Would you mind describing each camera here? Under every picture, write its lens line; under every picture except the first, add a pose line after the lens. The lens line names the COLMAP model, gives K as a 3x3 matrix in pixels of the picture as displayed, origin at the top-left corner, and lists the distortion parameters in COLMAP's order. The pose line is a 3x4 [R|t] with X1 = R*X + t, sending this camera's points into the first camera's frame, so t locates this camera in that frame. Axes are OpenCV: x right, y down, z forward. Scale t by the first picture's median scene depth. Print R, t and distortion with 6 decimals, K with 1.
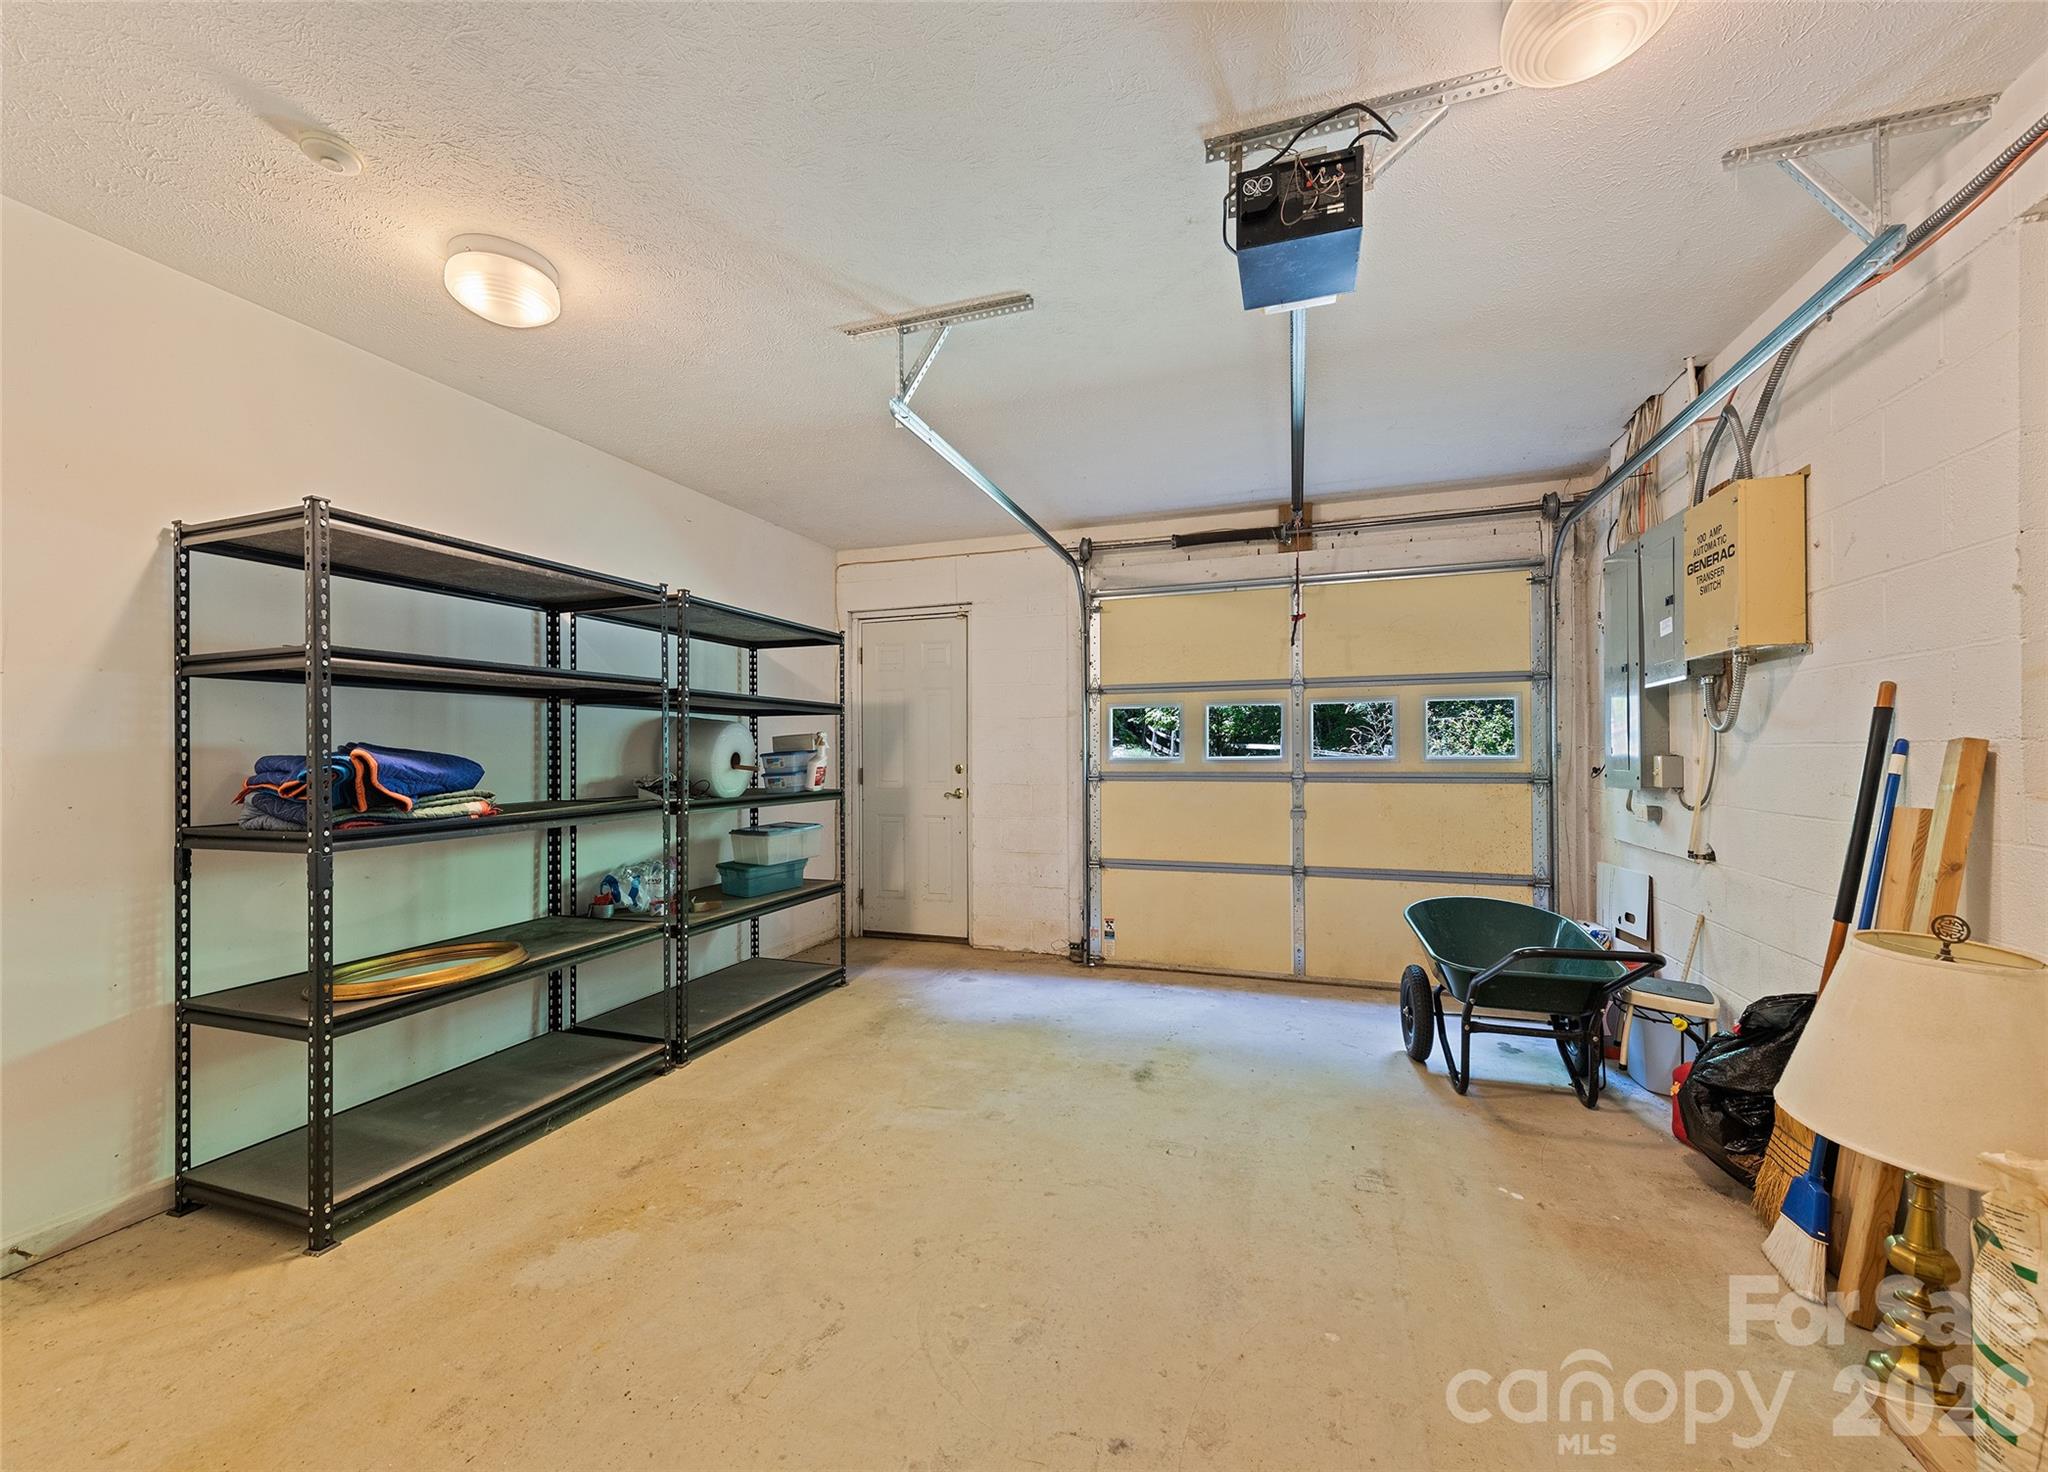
lens RADIAL K [[814.9, 0, 1018.8], [0, 814.9, 749.2], [0, 0, 1]] dist [0.011971, -0.003186]
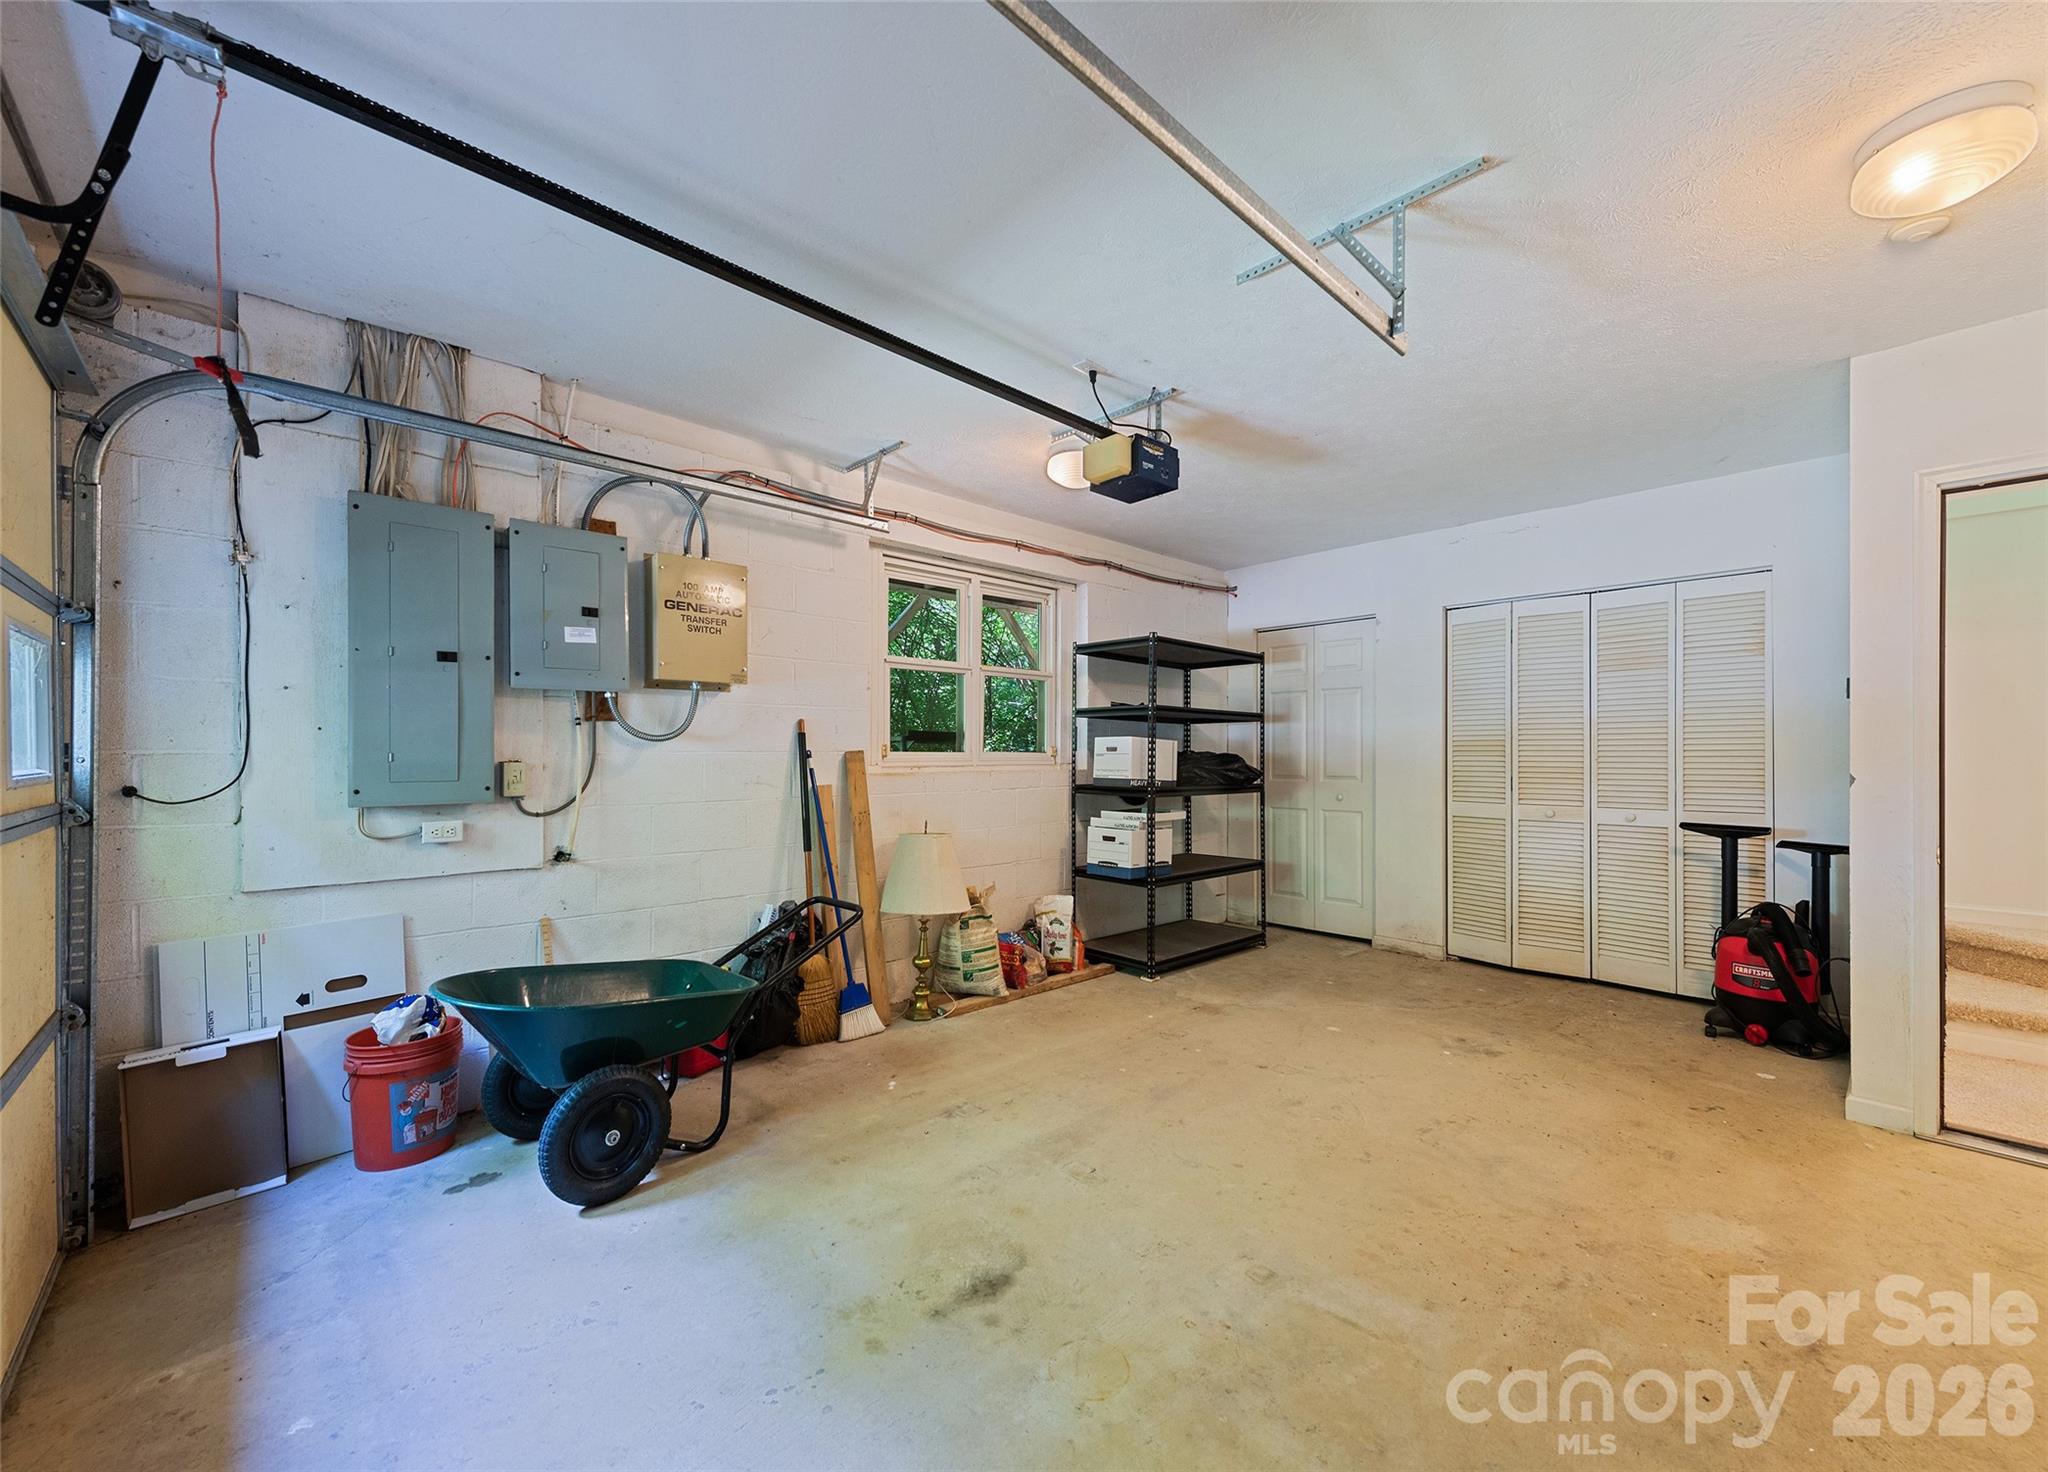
lens RADIAL K [[814.9, 0, 1019.2], [0, 814.9, 746.1], [0, 0, 1]] dist [0.011971, -0.003186]
pose [[-0.881456, 0.007794, 0.472202, -0.211852], [0.002750, 0.999932, -0.011371, 0.000324], [-0.472259, -0.008724, -0.881417, 1.996921]]
